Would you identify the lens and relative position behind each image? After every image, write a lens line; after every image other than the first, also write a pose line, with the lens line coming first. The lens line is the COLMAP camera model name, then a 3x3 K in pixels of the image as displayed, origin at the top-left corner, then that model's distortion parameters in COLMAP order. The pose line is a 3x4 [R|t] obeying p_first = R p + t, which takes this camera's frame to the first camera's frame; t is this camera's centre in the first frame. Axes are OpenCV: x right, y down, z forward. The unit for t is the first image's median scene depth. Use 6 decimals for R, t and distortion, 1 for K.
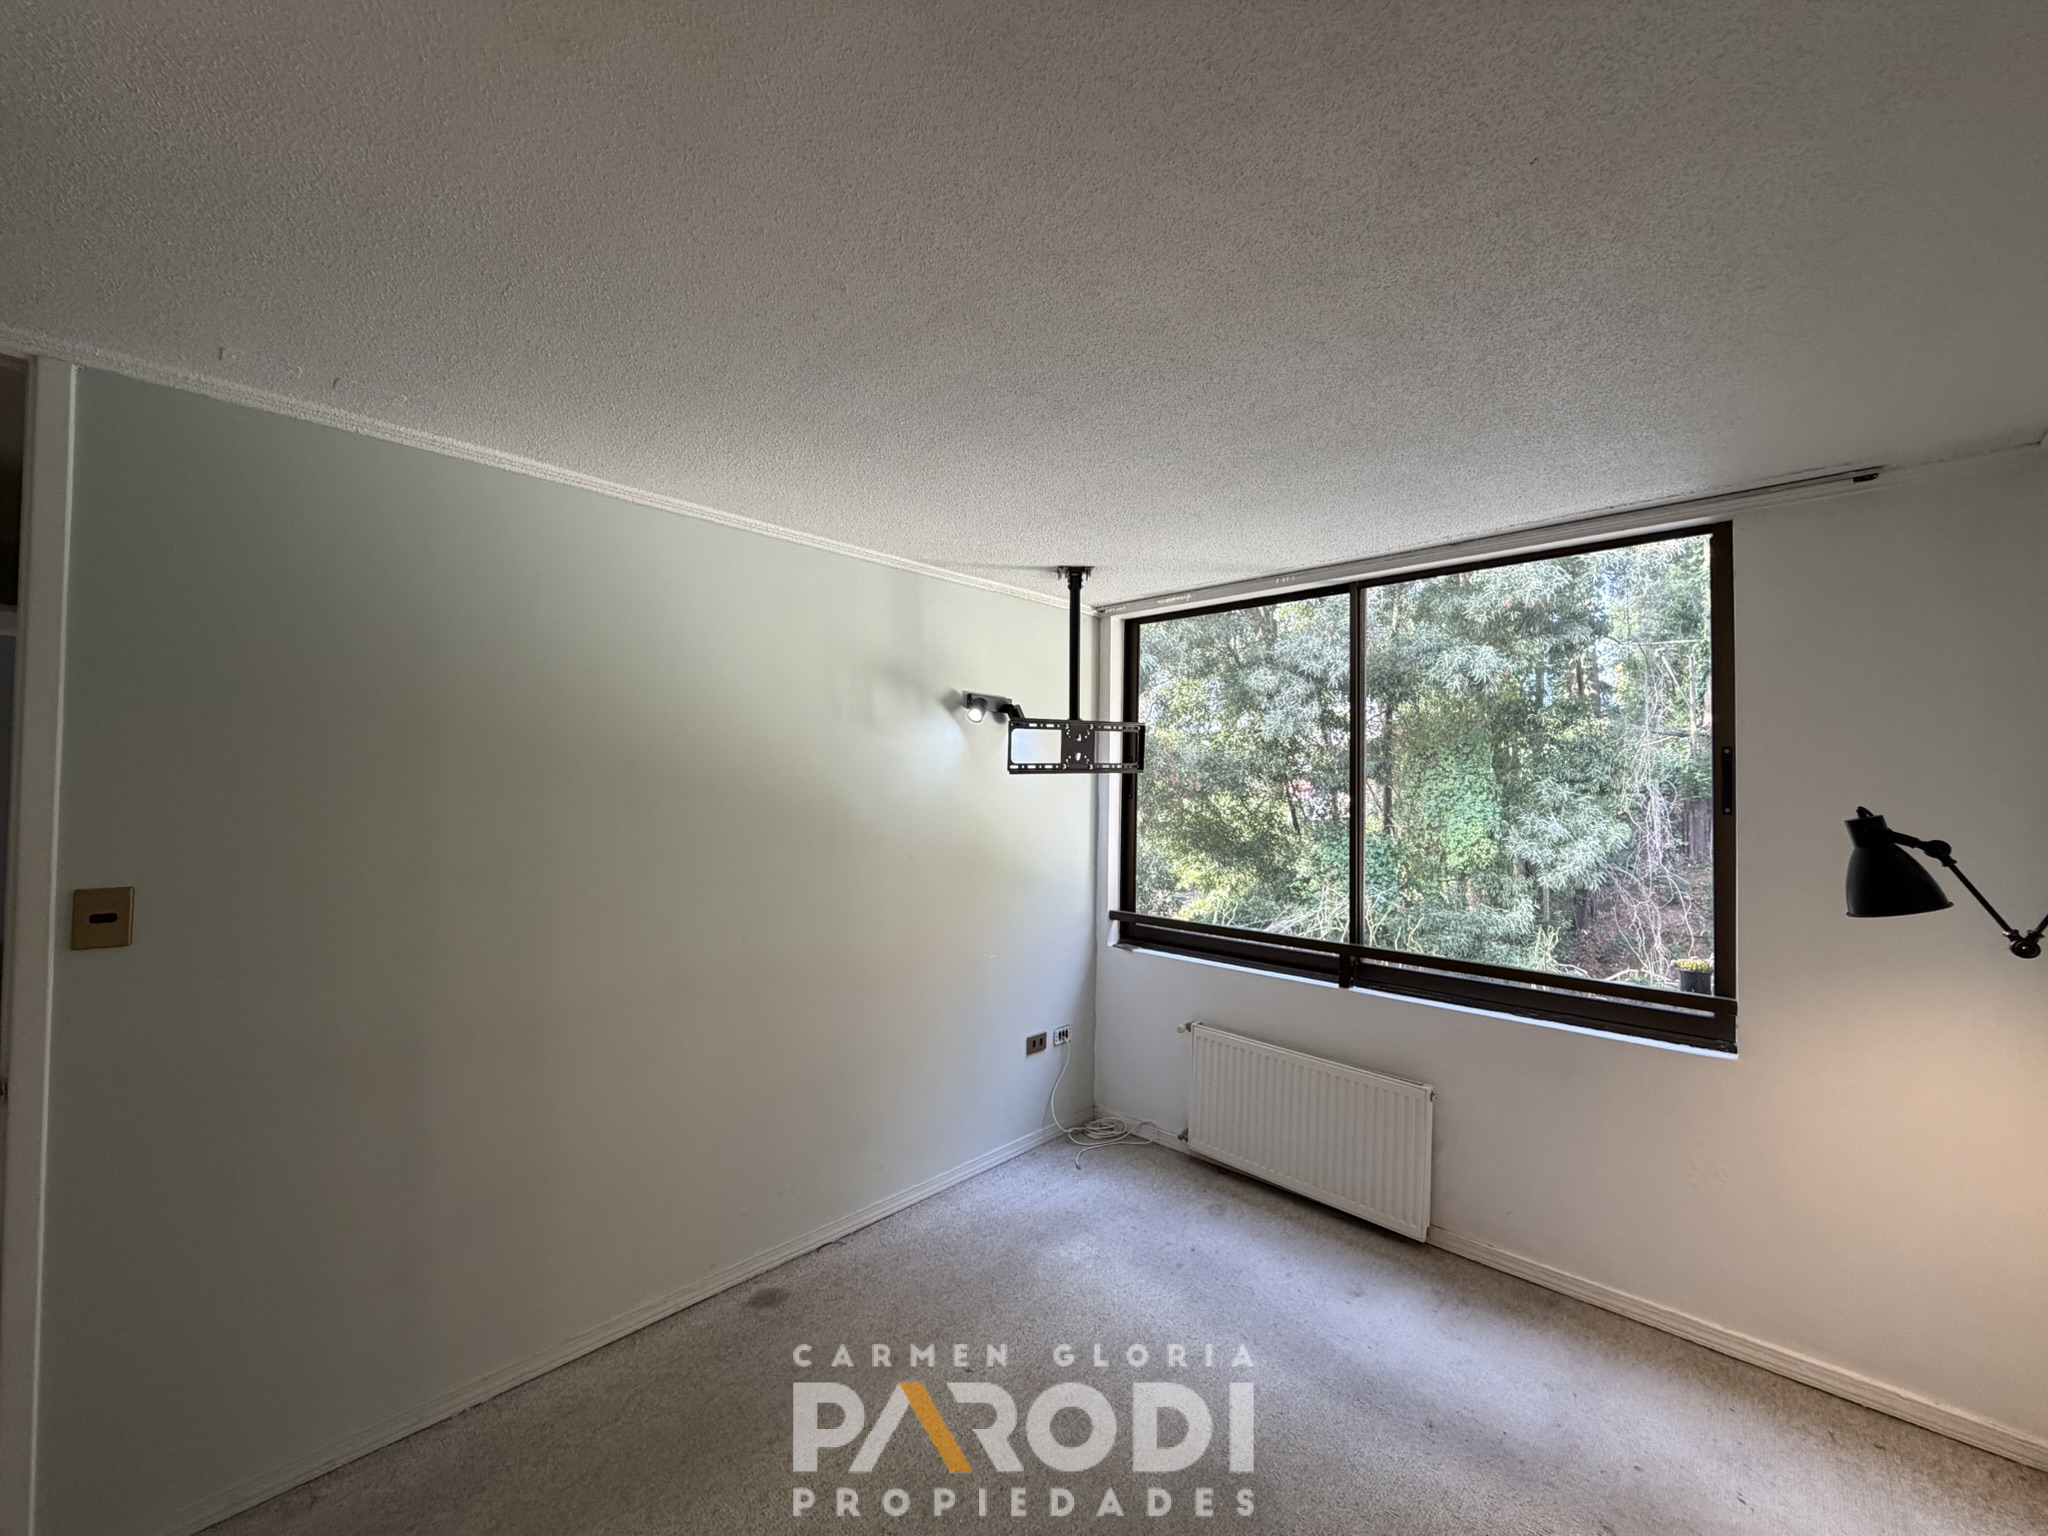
lens RADIAL K [[814.3, 0, 1020.3], [0, 814.3, 767.2], [0, 0, 1]] dist [-0.001131, 0.000275]
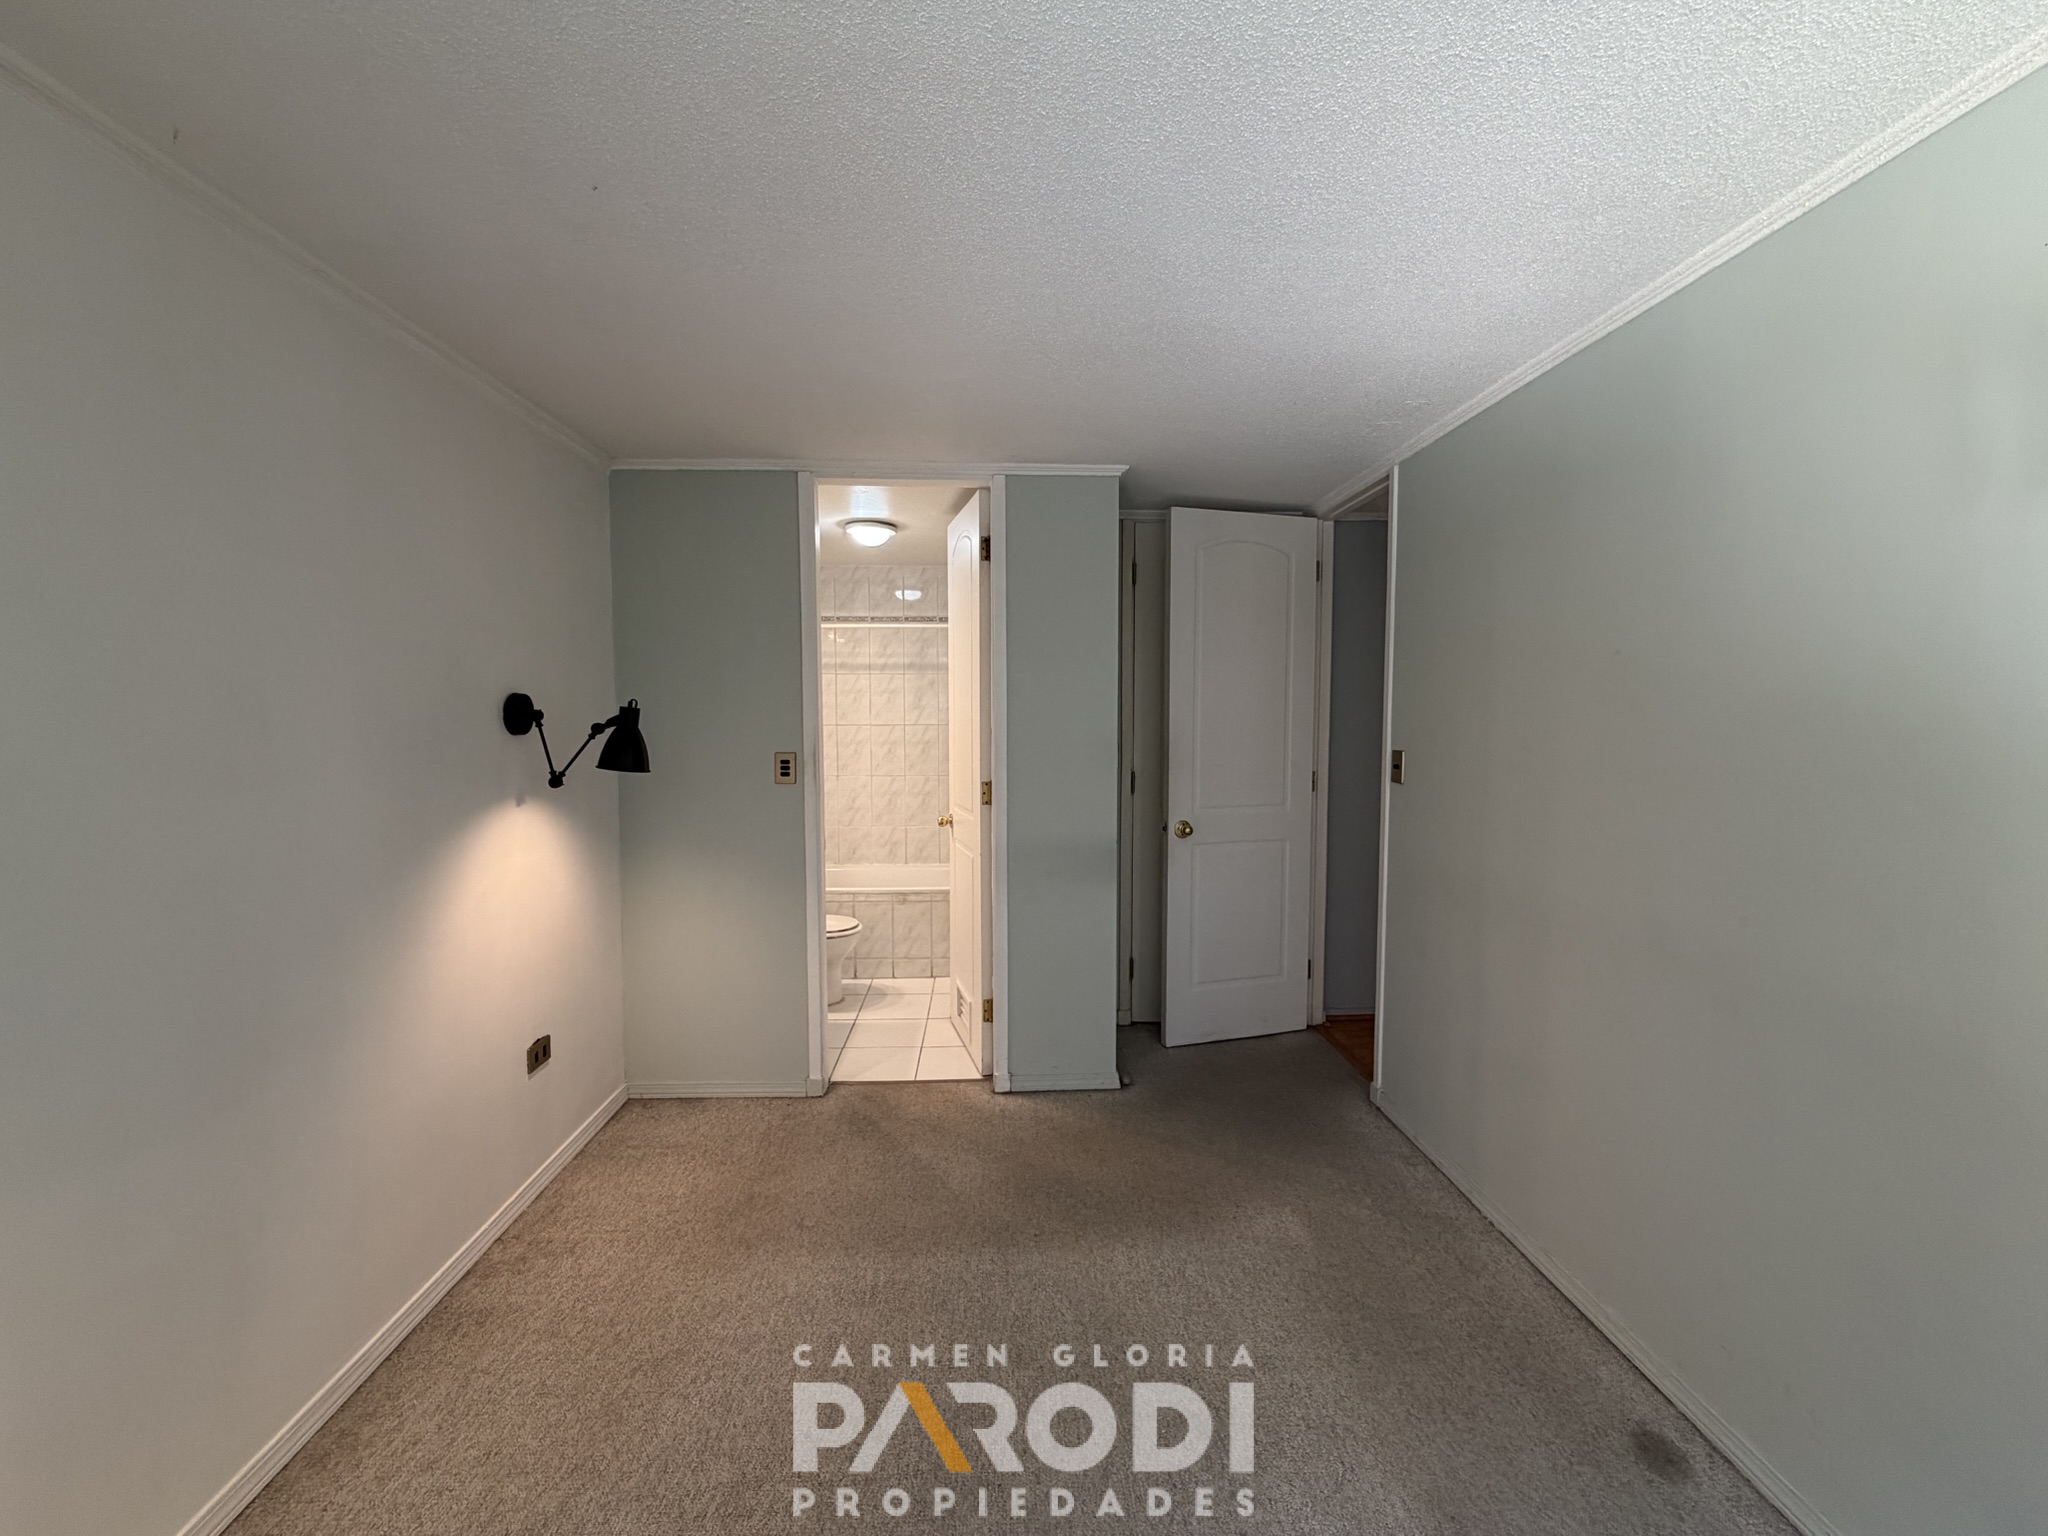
lens RADIAL K [[814.3, 0, 1019.6], [0, 814.3, 767.0], [0, 0, 1]] dist [-0.001131, 0.000275]
pose [[-0.694090, 0.033274, -0.719119, 0.405996], [0.008549, 0.999242, 0.037984, 0.057896], [0.719837, 0.020217, -0.693849, 0.871459]]
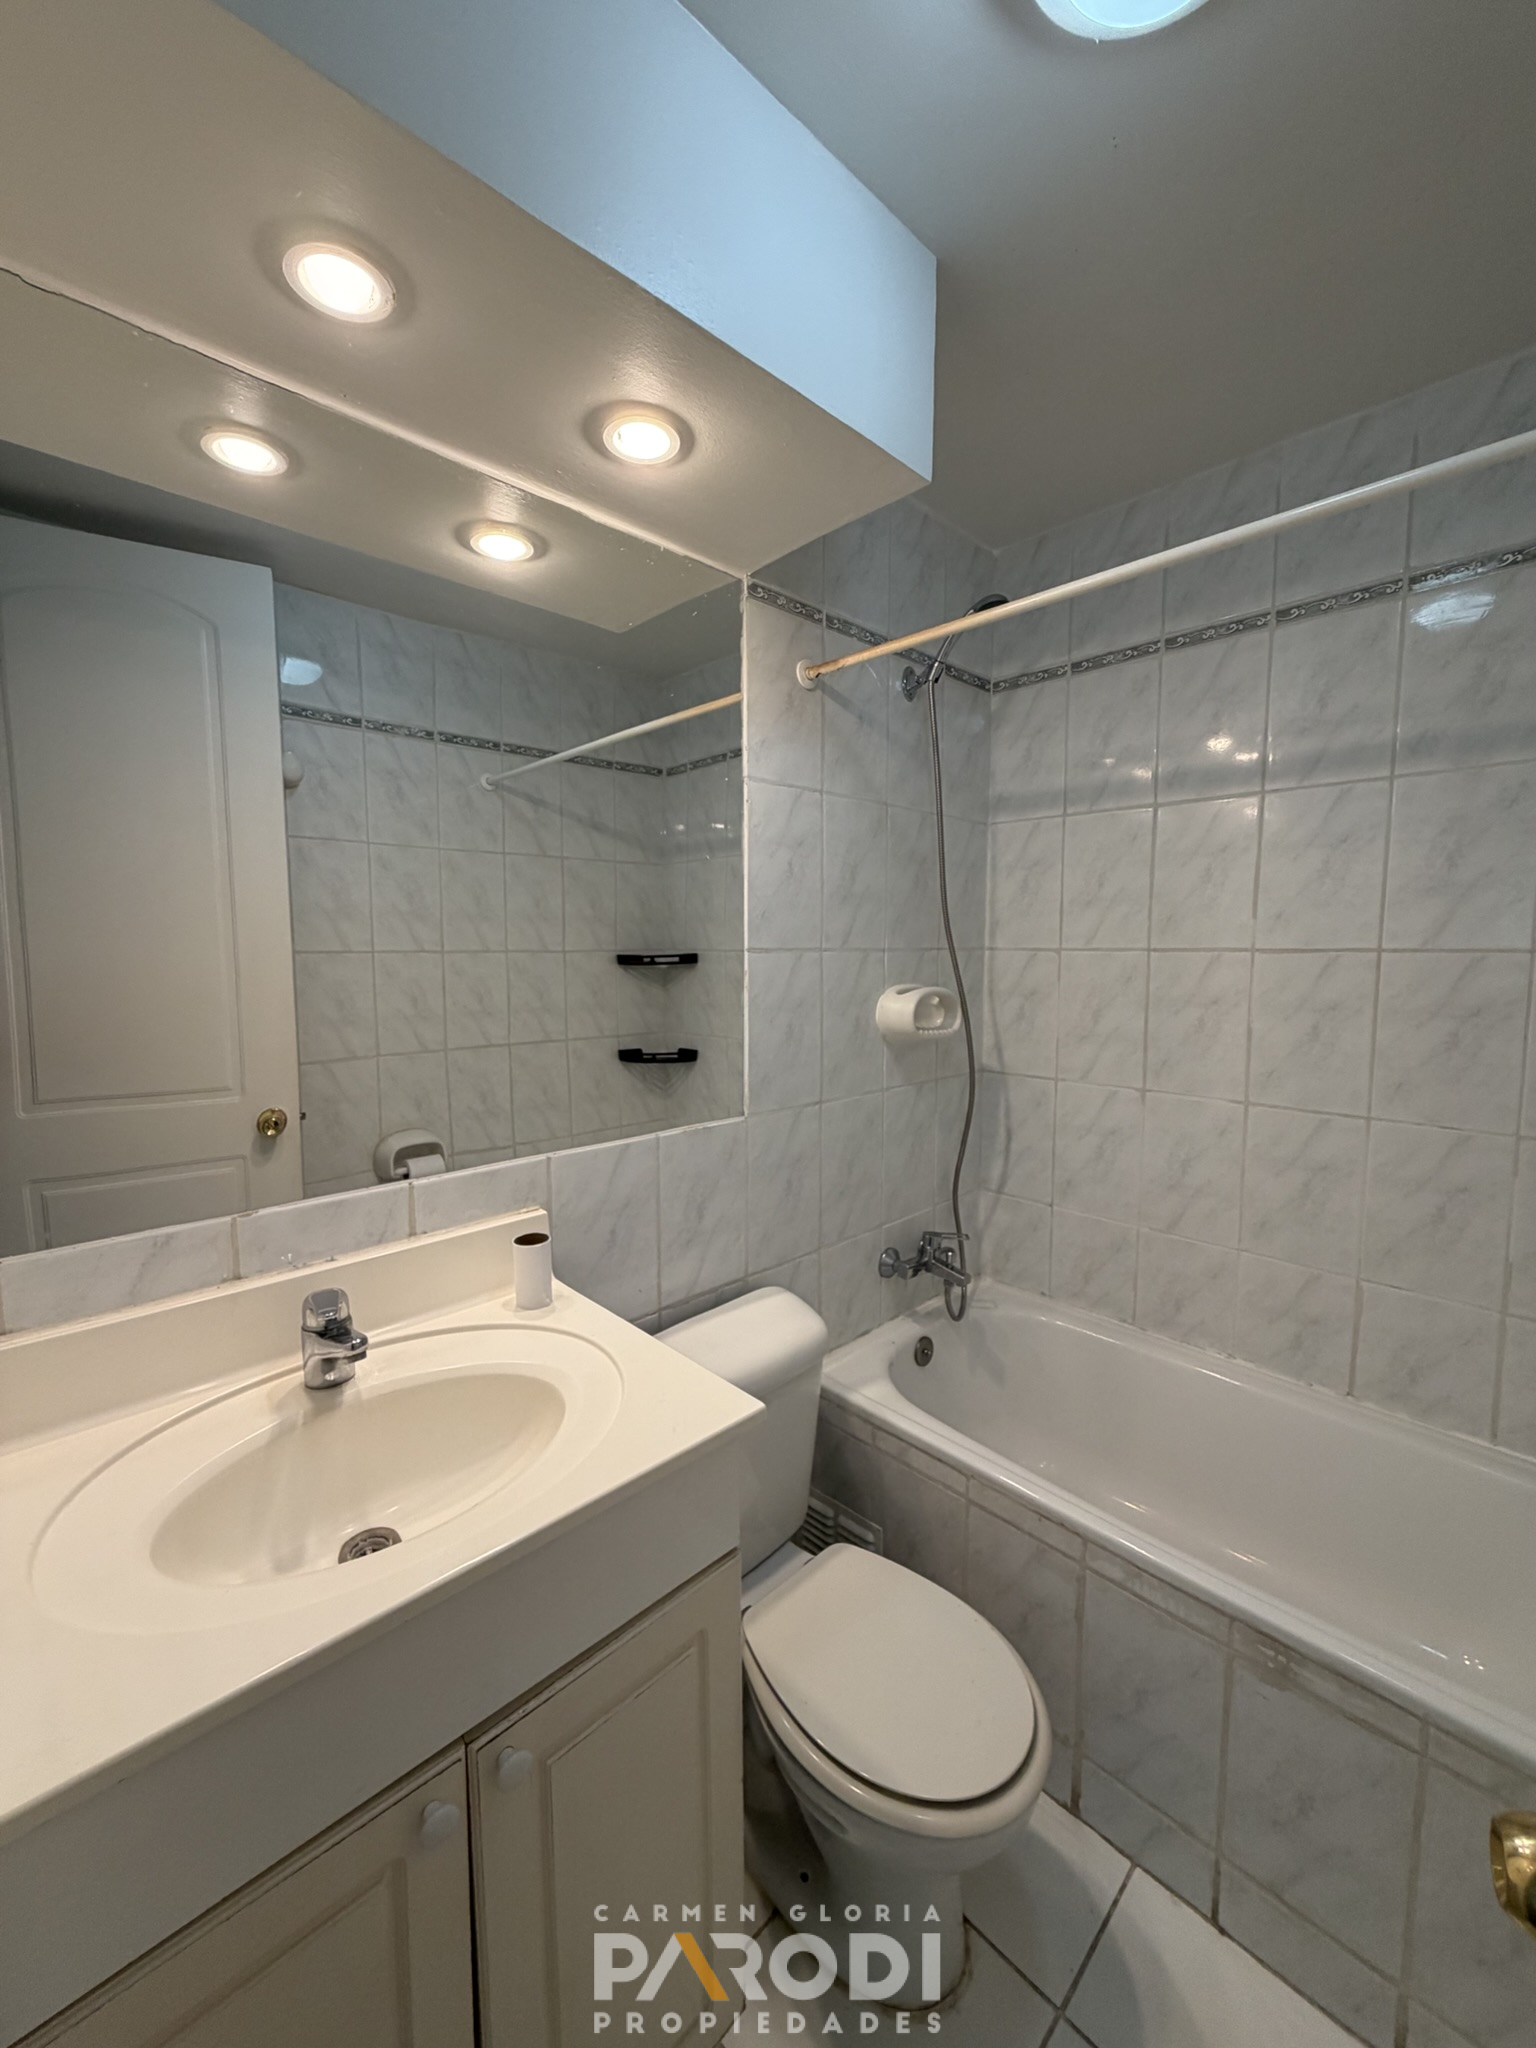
lens RADIAL K [[814.3, 0, 771.1], [0, 814.3, 1019.4], [0, 0, 1]] dist [-0.001131, 0.000275]
pose [[-0.999395, -0.013513, 0.032046, -0.293238], [-0.011212, 0.997417, 0.070942, 0.044036], [-0.032922, 0.070540, -0.996966, 0.035451]]
